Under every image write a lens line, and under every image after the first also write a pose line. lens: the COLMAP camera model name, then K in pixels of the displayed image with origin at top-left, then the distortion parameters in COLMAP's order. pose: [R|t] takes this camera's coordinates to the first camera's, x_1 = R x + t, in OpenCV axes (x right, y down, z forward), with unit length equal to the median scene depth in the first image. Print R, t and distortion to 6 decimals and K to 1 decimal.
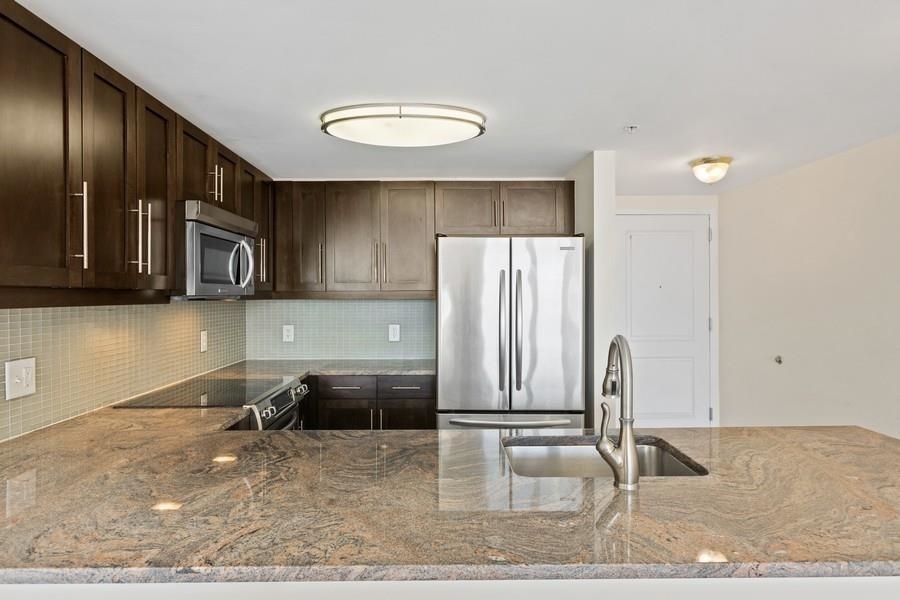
lens RADIAL K [[535.5, 0, 450.8], [0, 535.5, 293.2], [0, 0, 1]] dist [0.004716, -0.000290]
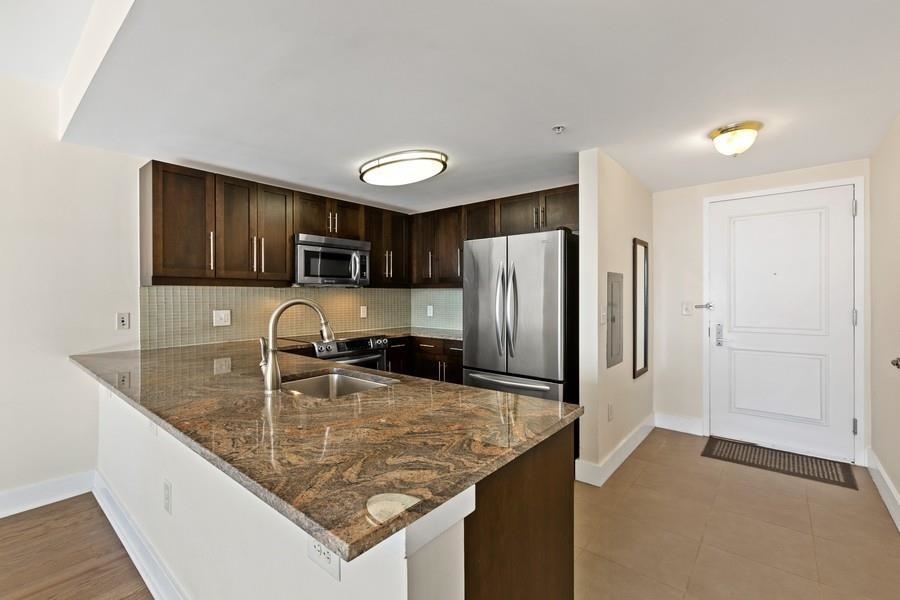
lens RADIAL K [[396.7, 0, 445.2], [0, 396.7, 299.5], [0, 0, 1]] dist [-0.003368, 0.000436]
pose [[0.752430, 0.008575, -0.658616, 0.619725], [0.001073, 0.999898, 0.014244, 0.030988], [0.658671, -0.011424, 0.752344, 0.196519]]
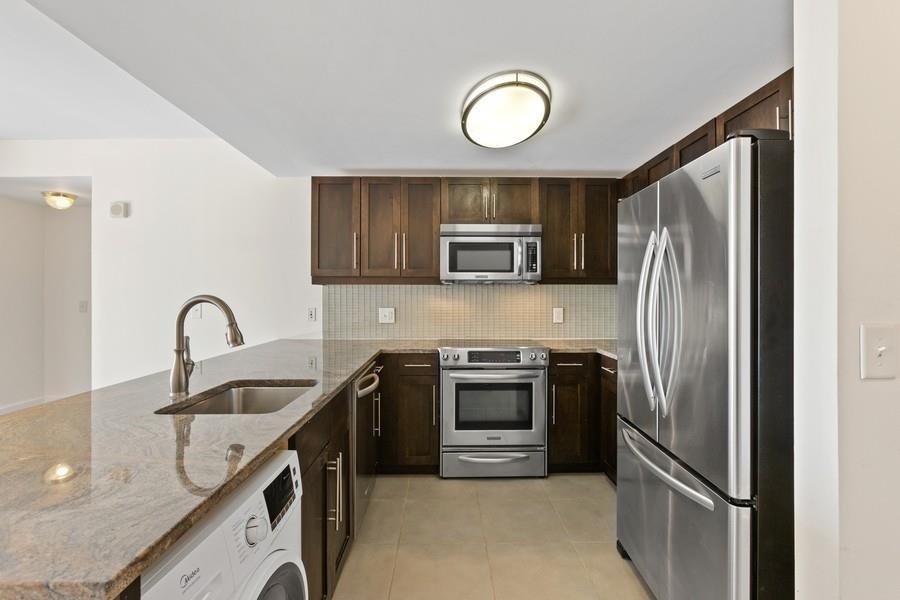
lens RADIAL K [[416.9, 0, 453.4], [0, 416.9, 293.7], [0, 0, 1]] dist [-0.004794, -0.000031]
pose [[0.008629, 0.003037, -0.999958, 0.620256], [0.001259, 0.999995, 0.003048, 0.031786], [0.999962, -0.001285, 0.008625, 0.740197]]
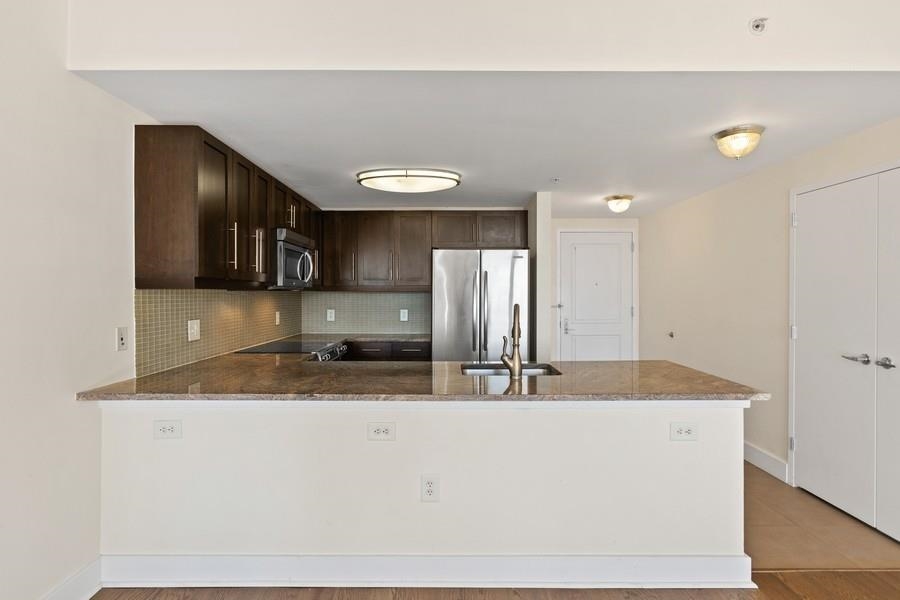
lens RADIAL K [[465.6, 0, 450.4], [0, 465.6, 298.4], [0, 0, 1]] dist [-0.000683, 0.001027]
pose [[0.999906, 0.003585, -0.013240, 0.044651], [-0.003443, 0.999937, 0.010682, 0.018844], [0.013277, -0.010635, 0.999855, -0.313731]]
